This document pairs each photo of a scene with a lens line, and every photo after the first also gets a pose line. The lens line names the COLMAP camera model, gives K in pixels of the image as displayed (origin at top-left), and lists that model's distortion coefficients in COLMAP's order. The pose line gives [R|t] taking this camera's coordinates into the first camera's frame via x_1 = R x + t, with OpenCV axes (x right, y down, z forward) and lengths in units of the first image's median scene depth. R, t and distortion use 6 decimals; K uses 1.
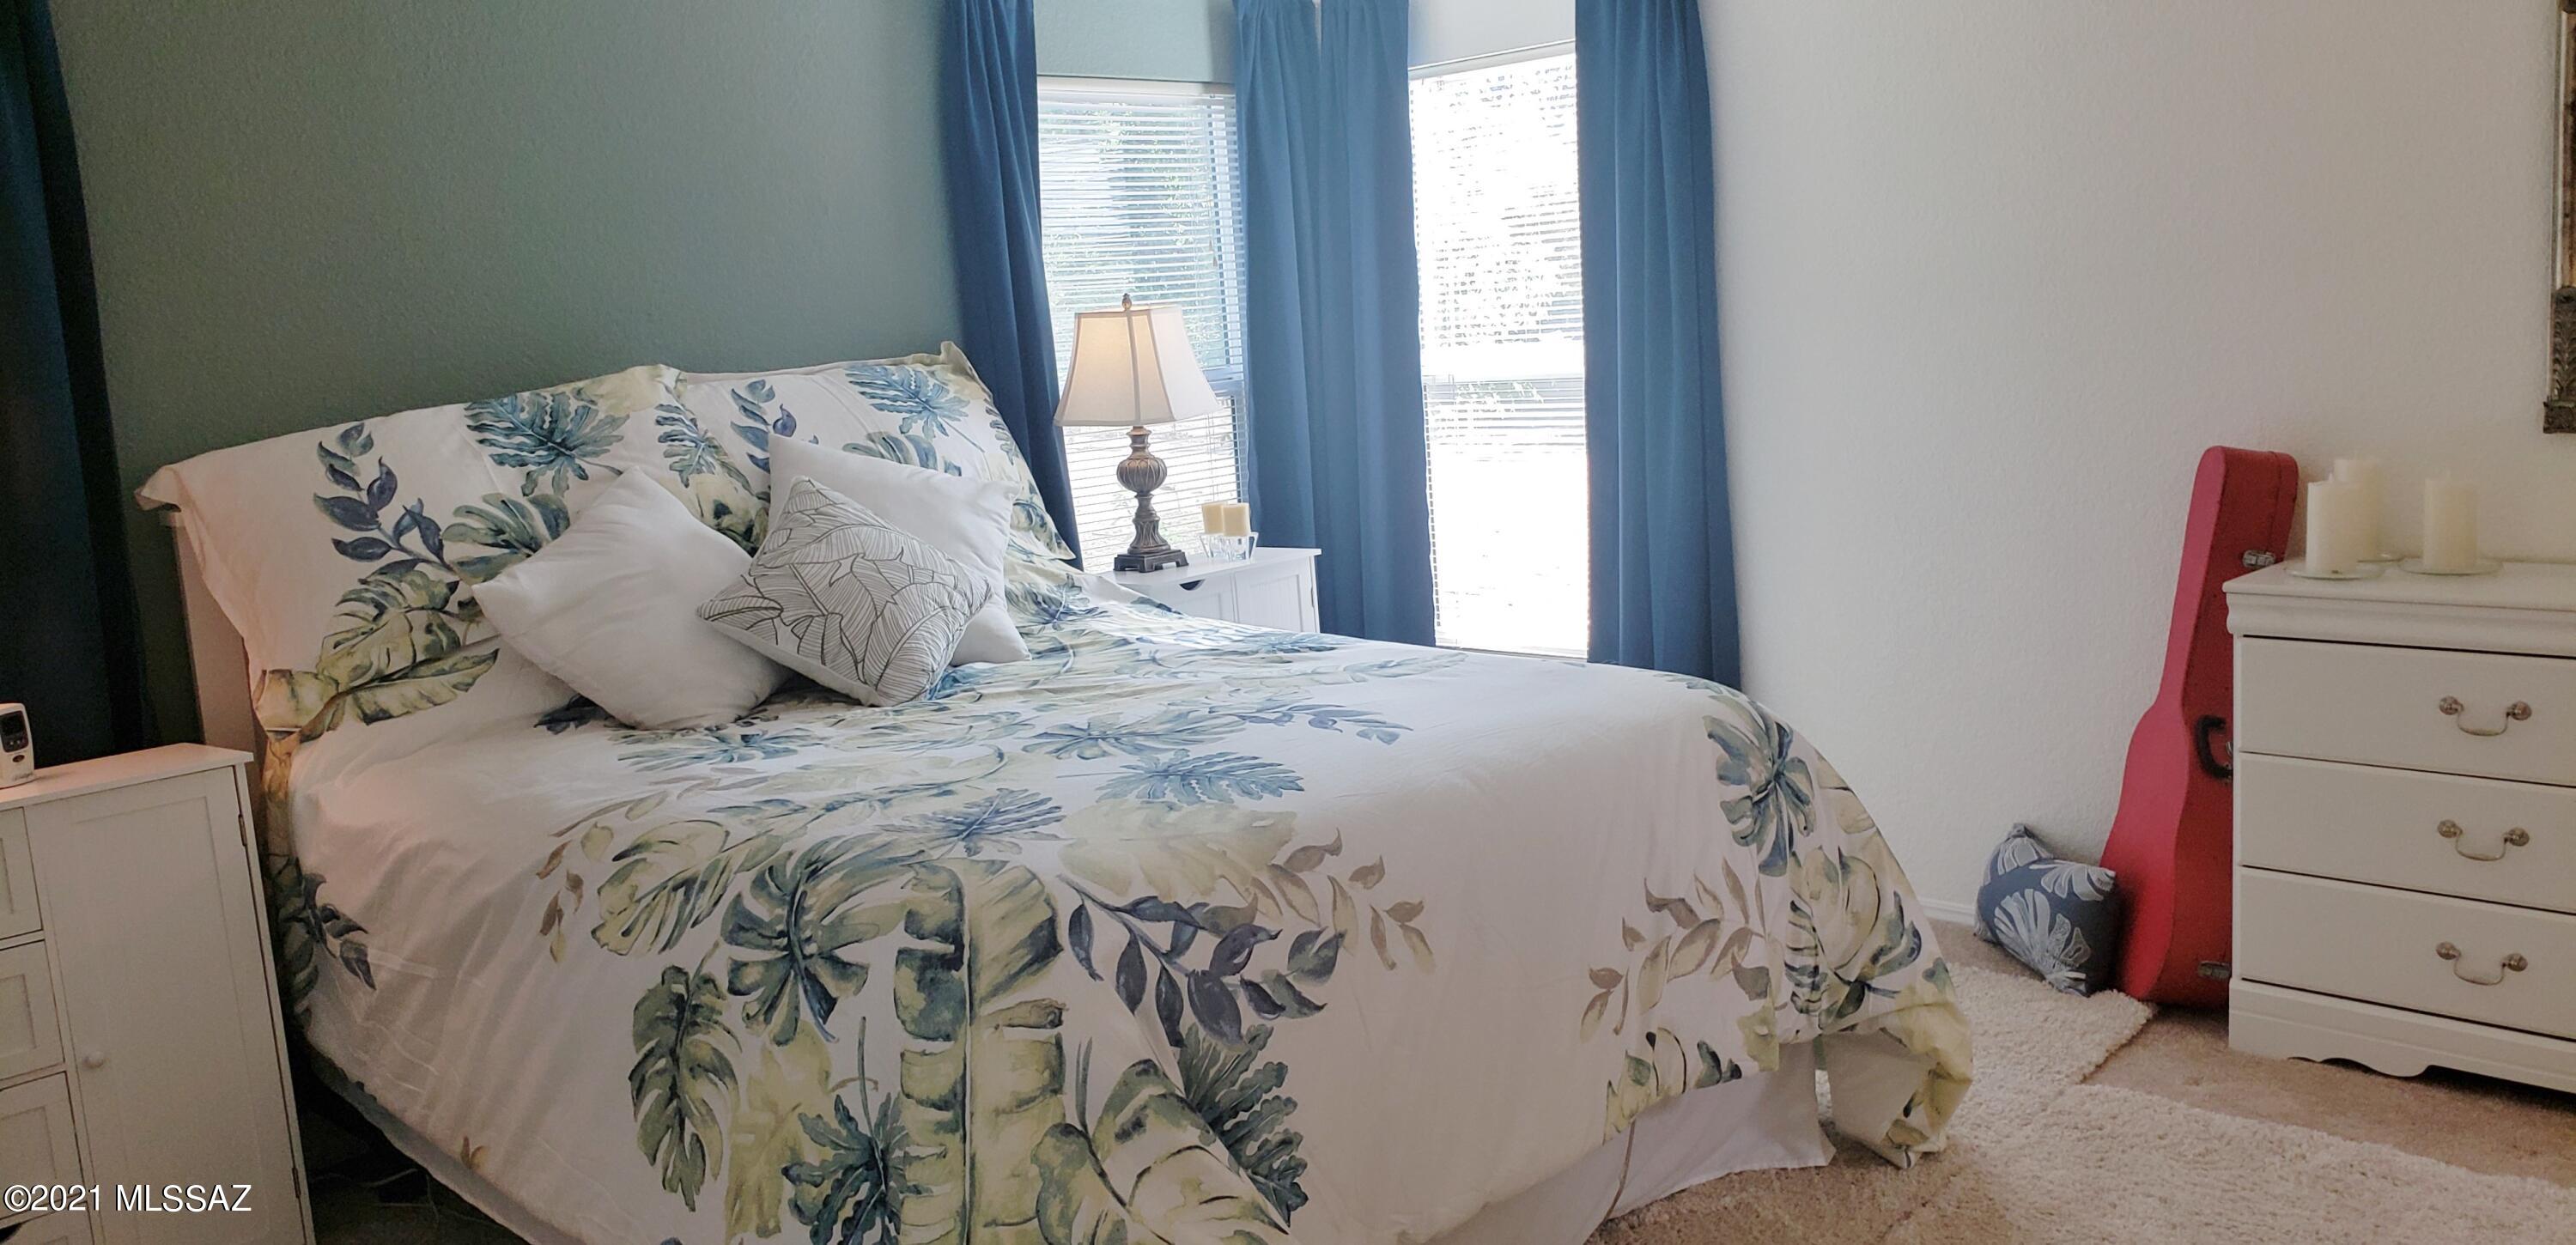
lens RADIAL K [[1984.7, 0, 1284.6], [0, 1984.7, 626.0], [0, 0, 1]] dist [0.028489, 0.006079]
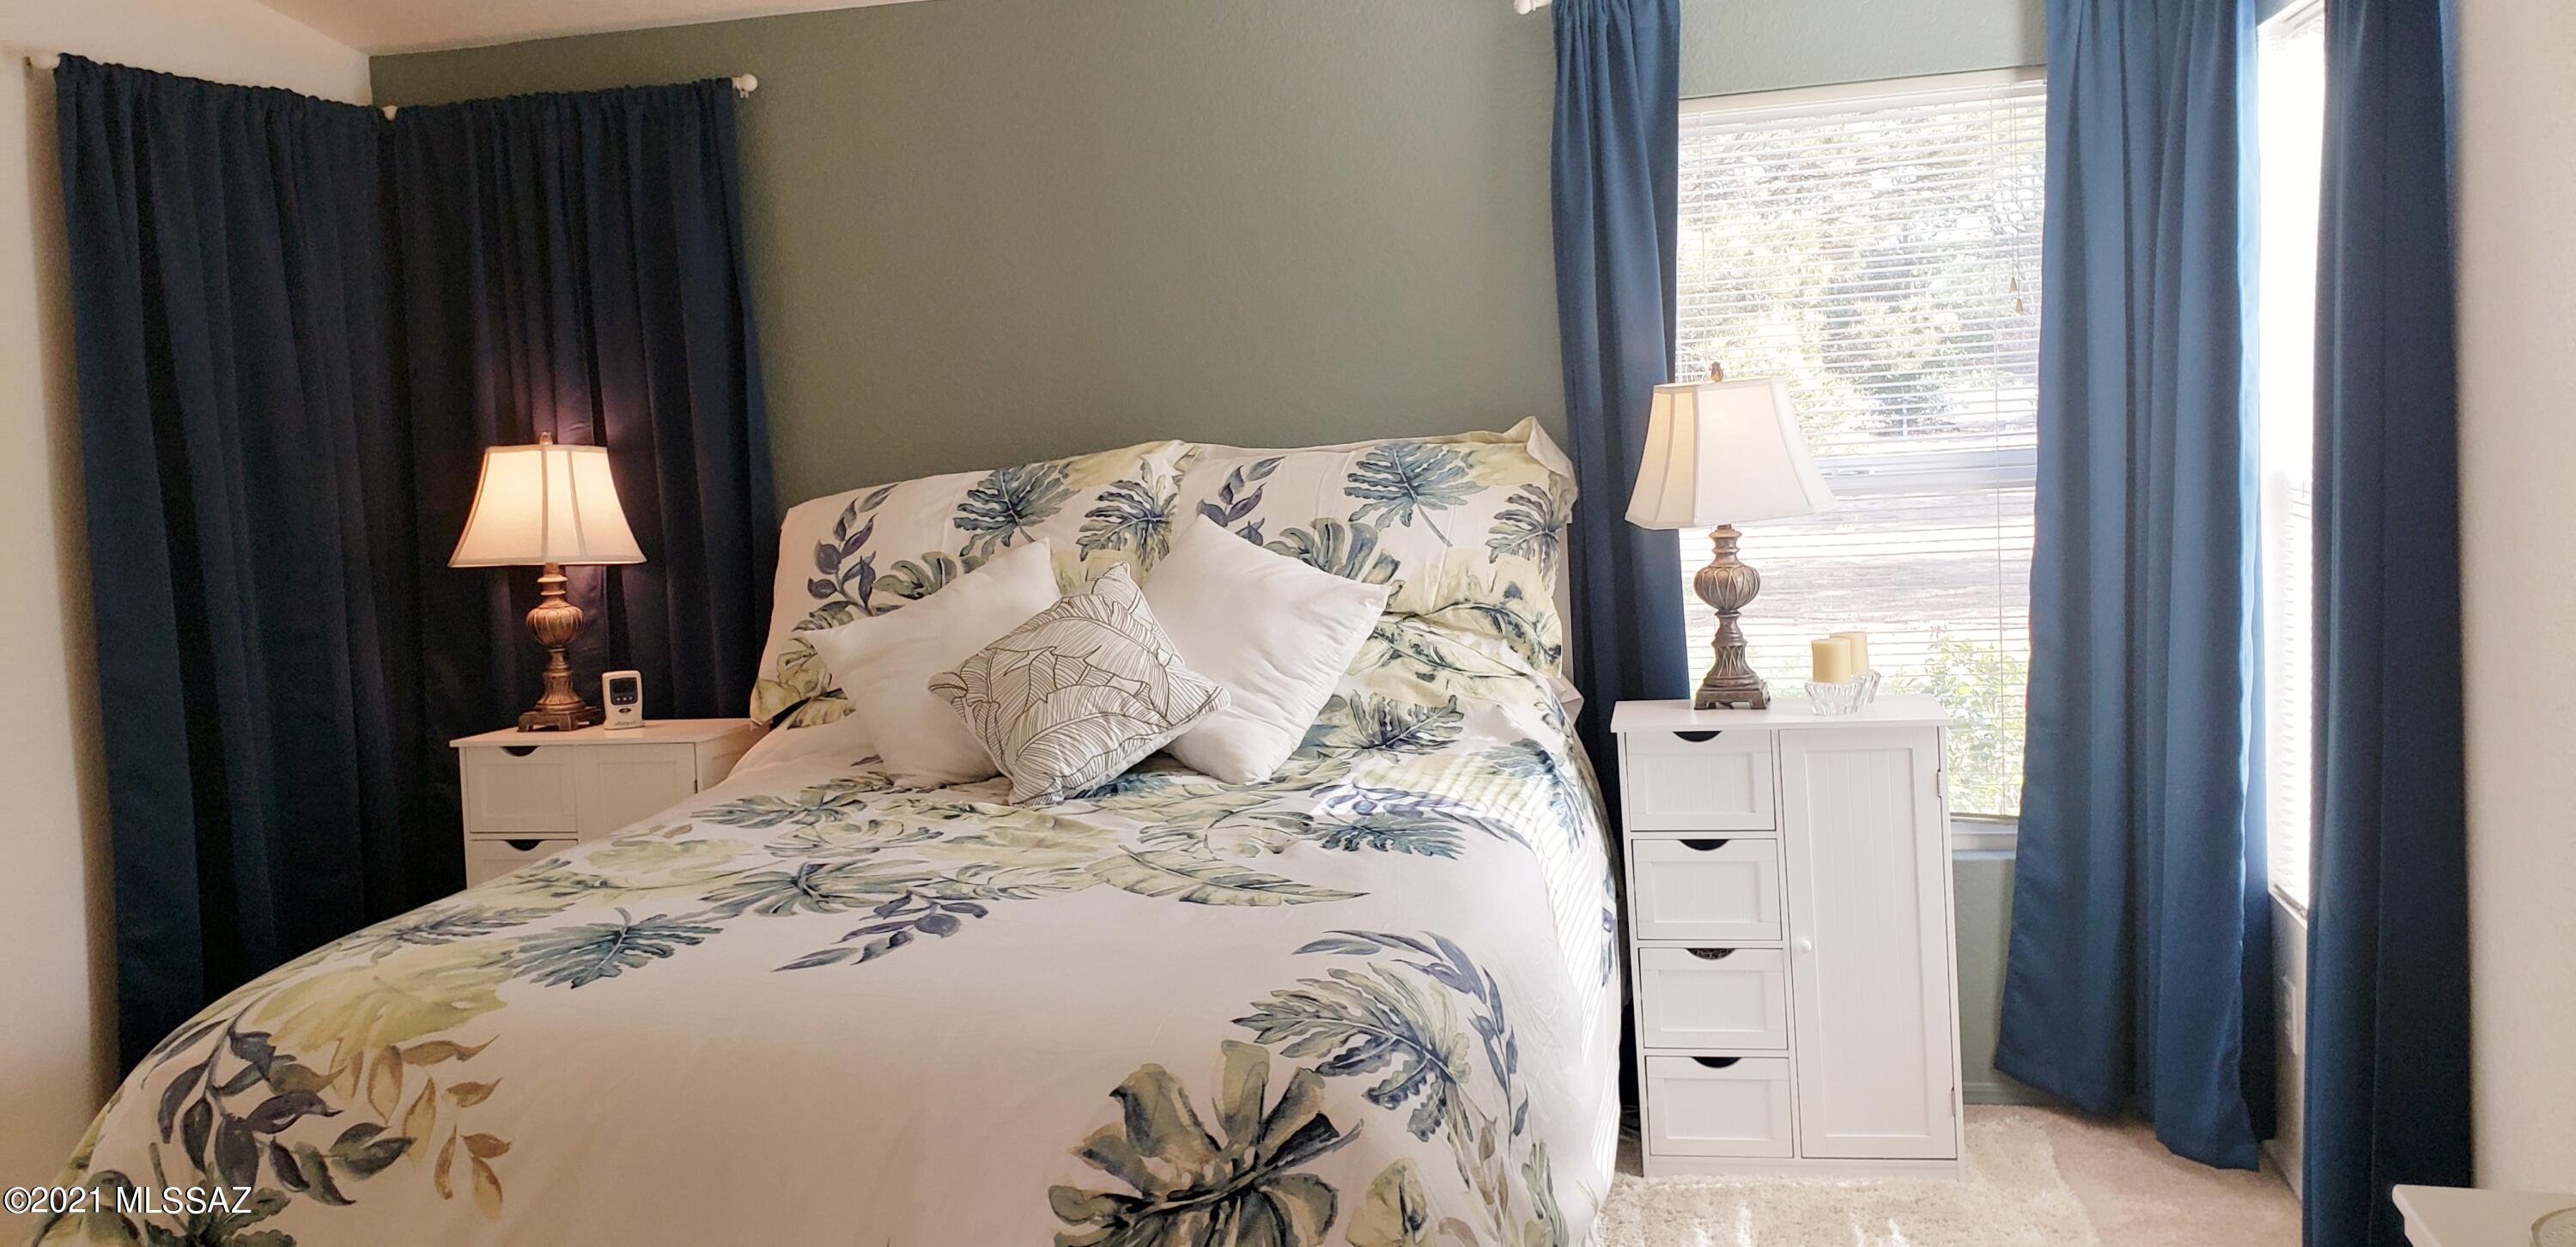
lens RADIAL K [[1984.9, 0, 1284.6], [0, 1984.9, 618.0], [0, 0, 1]] dist [0.028489, 0.006079]
pose [[0.510629, 0.133481, -0.849377, 0.797371], [-0.112352, 0.989764, 0.087999, -0.175033], [0.852429, 0.050495, 0.520399, 0.655439]]
